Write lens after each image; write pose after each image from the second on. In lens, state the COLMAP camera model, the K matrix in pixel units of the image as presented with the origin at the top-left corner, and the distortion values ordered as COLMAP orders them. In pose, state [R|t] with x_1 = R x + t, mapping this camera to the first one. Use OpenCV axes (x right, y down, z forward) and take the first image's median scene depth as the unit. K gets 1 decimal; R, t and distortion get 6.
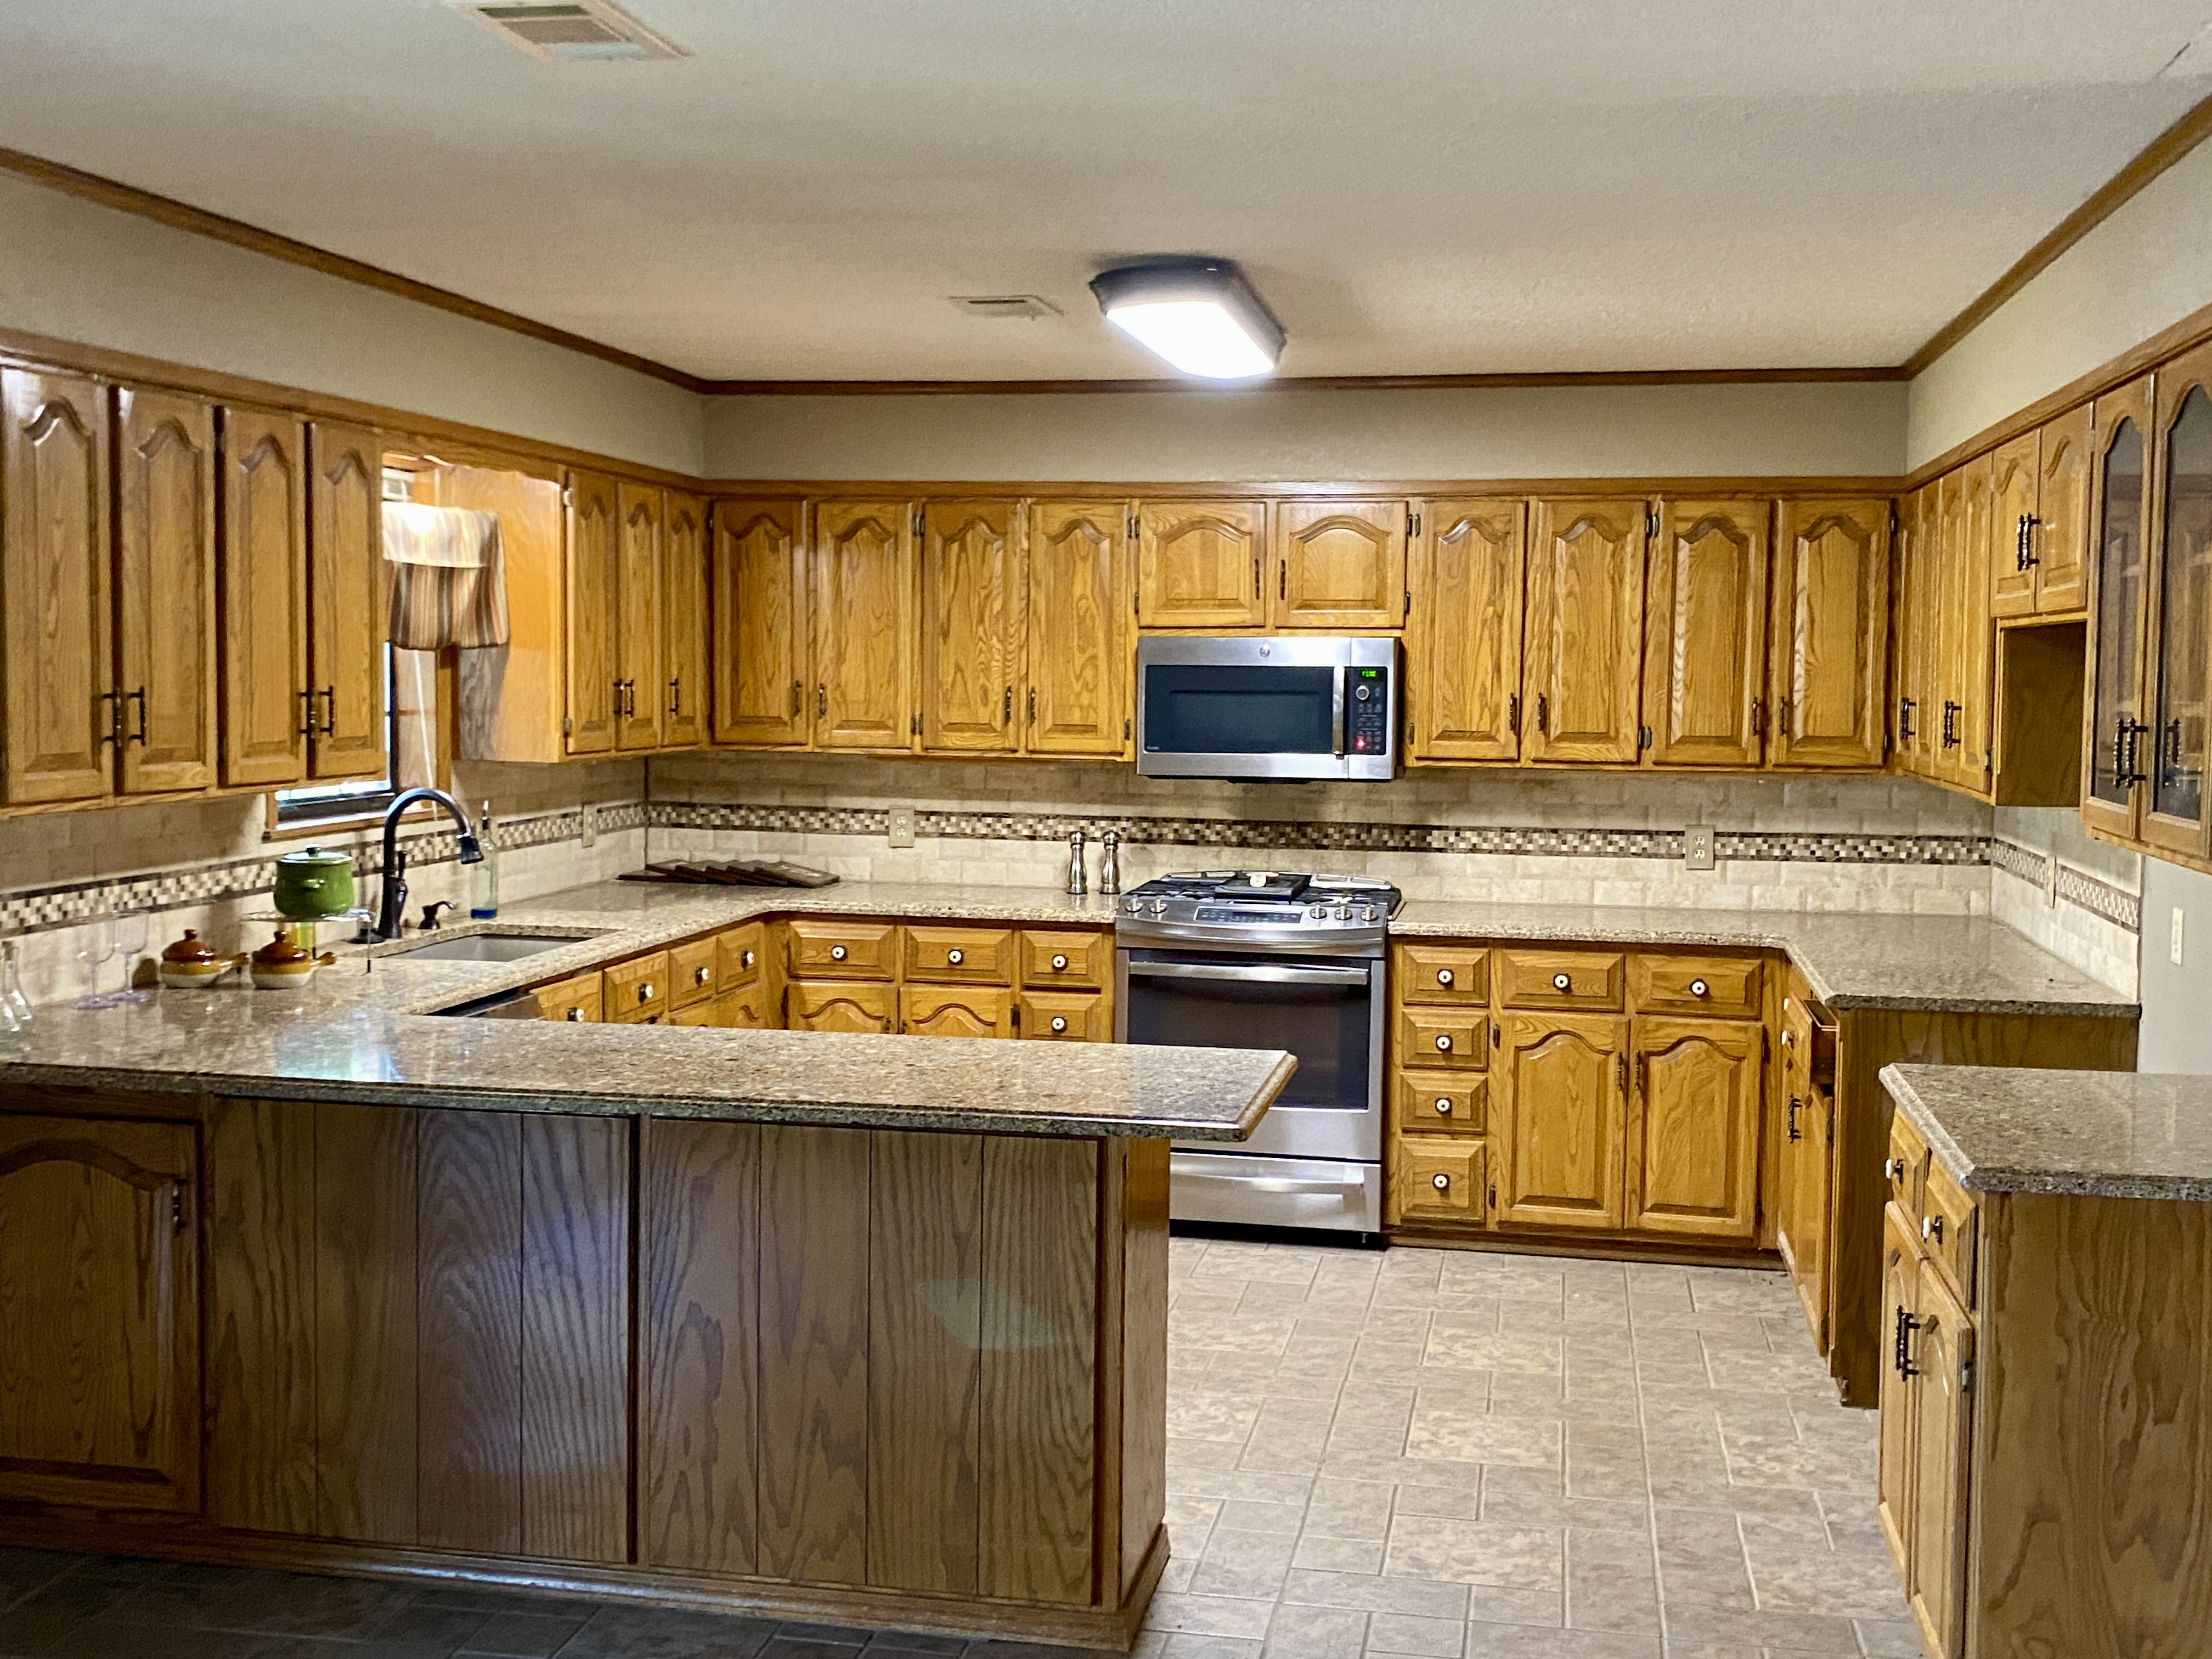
lens RADIAL K [[2401.3, 0, 1106.5], [0, 2401.3, 819.7], [0, 0, 1]] dist [0.092161, 0.000000]
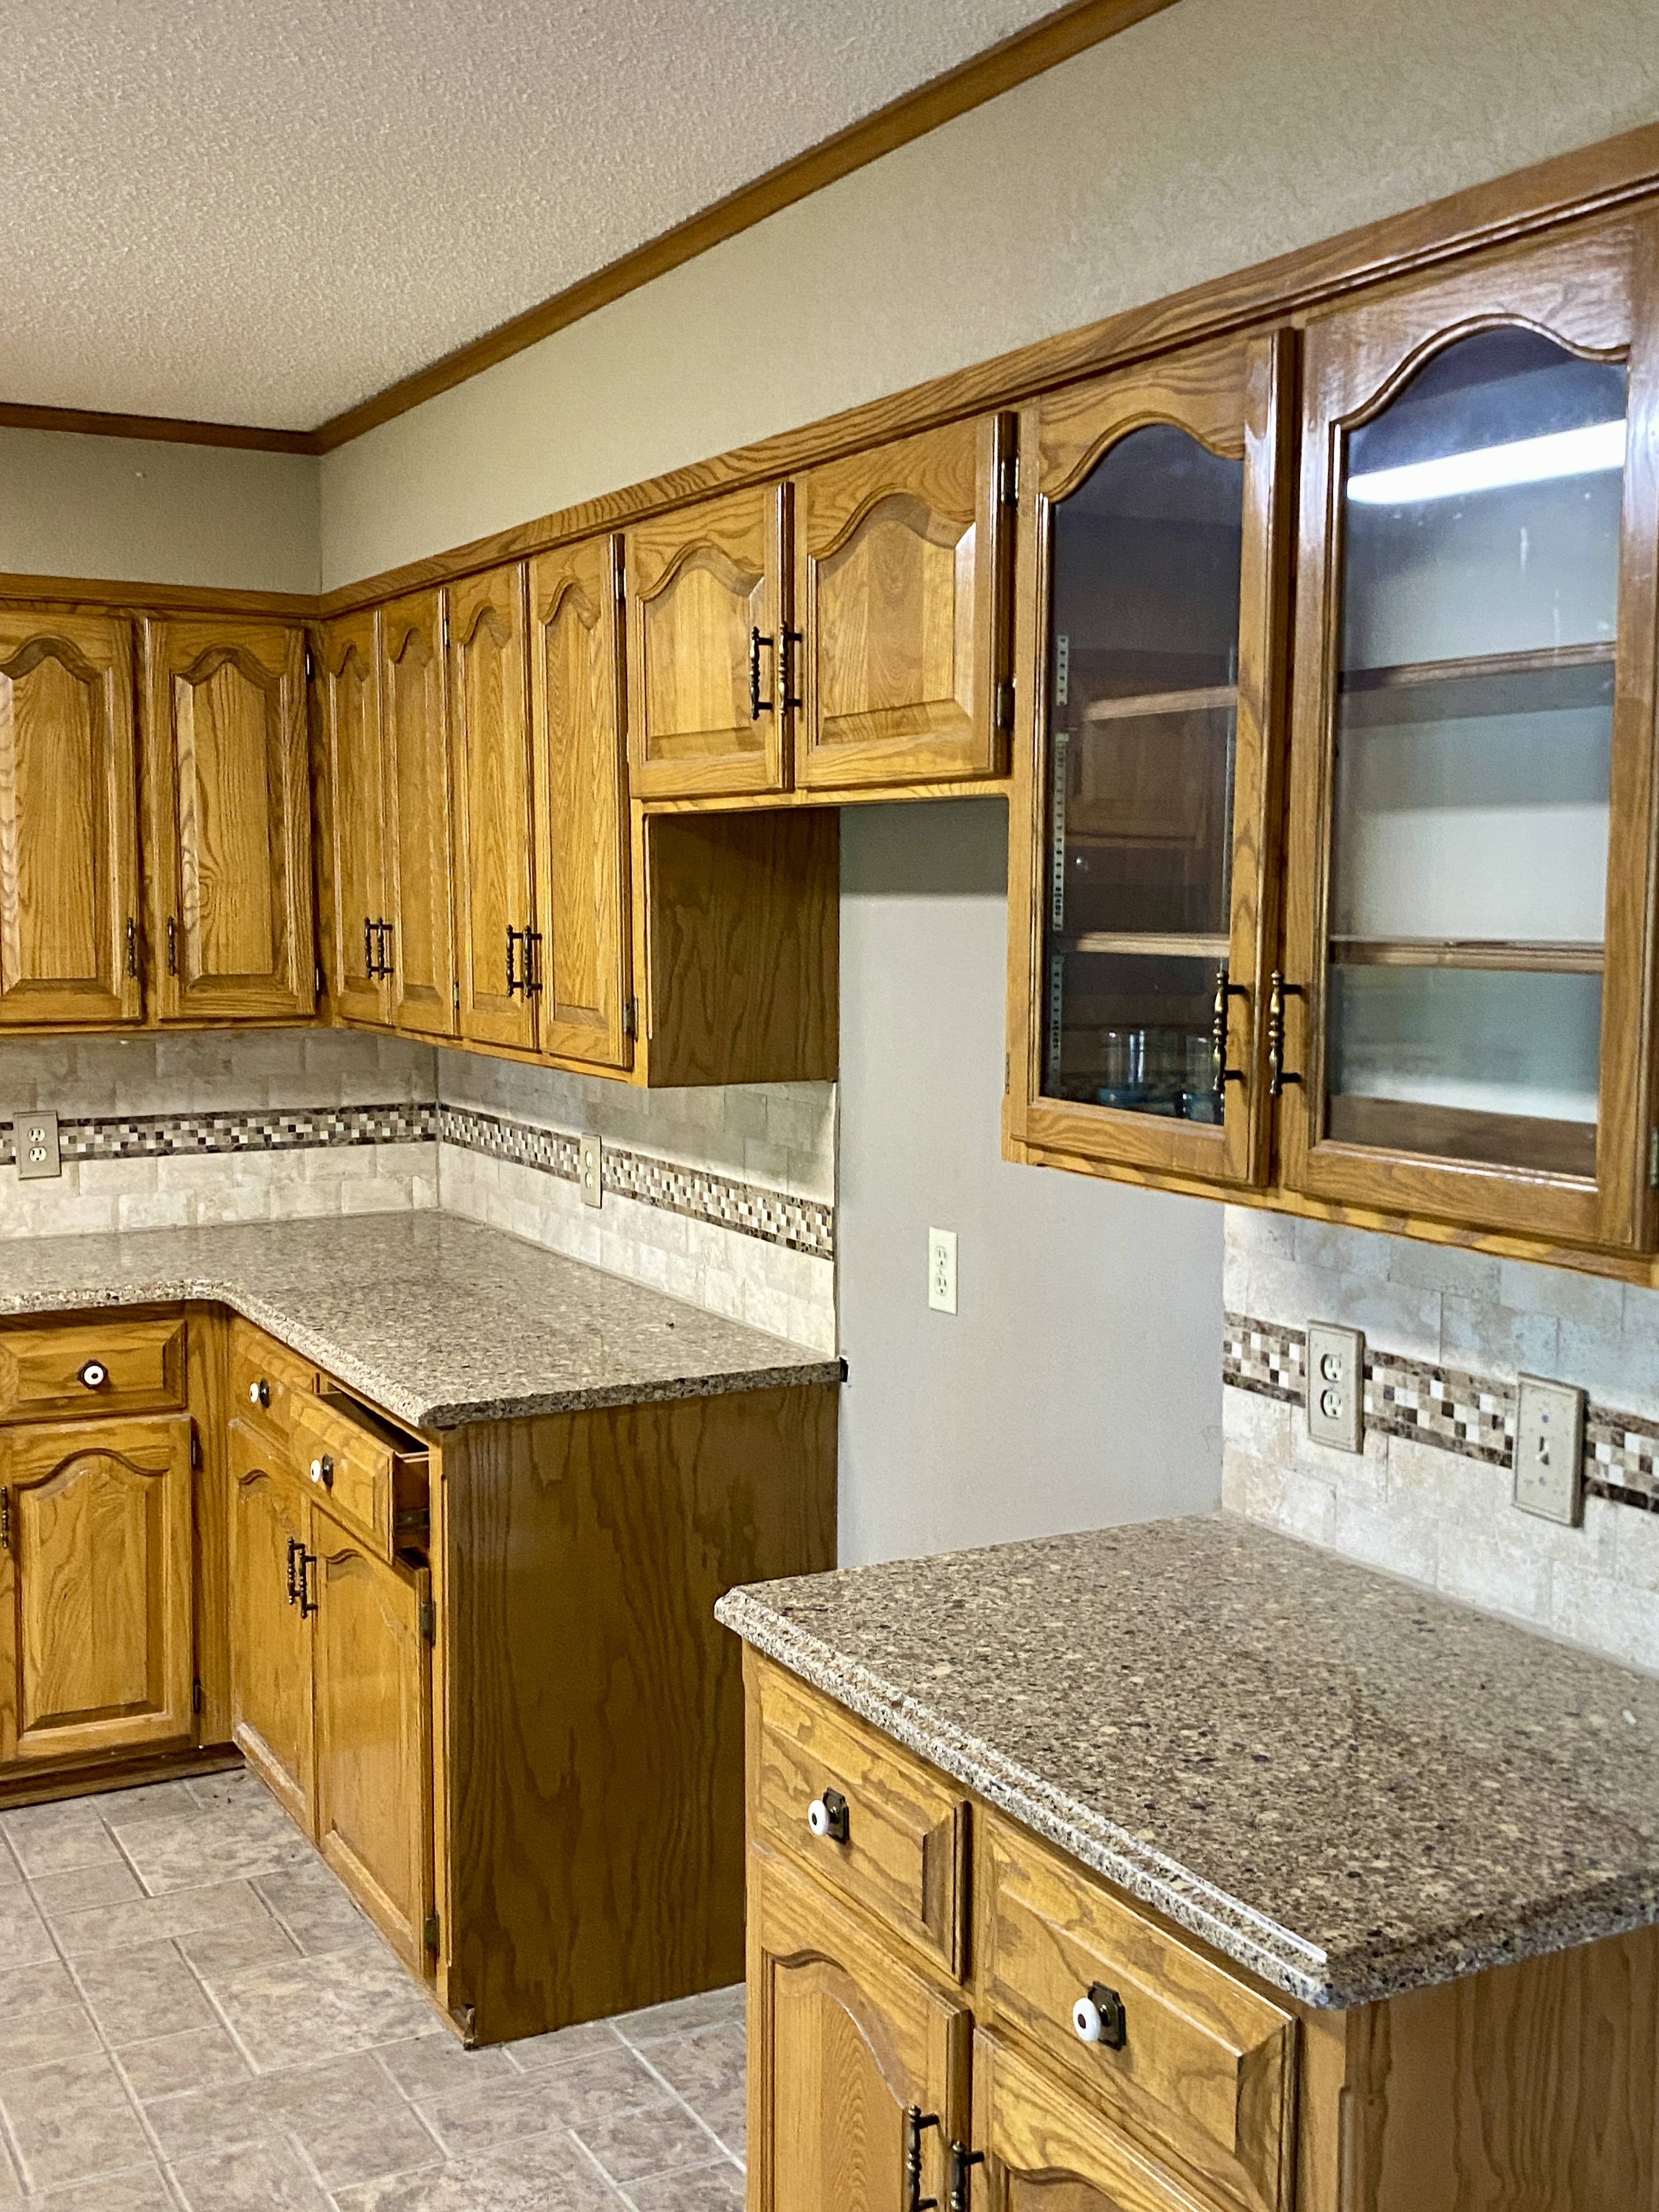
lens RADIAL K [[2351.3, 0, 845.6], [0, 2351.3, 1118.6], [0, 0, 1]] dist [0.027939, 0.000000]
pose [[0.766339, -0.074027, 0.638157, 0.003333], [0.046325, 0.997121, 0.060038, -0.026023], [-0.640764, -0.016447, 0.767561, 0.382713]]
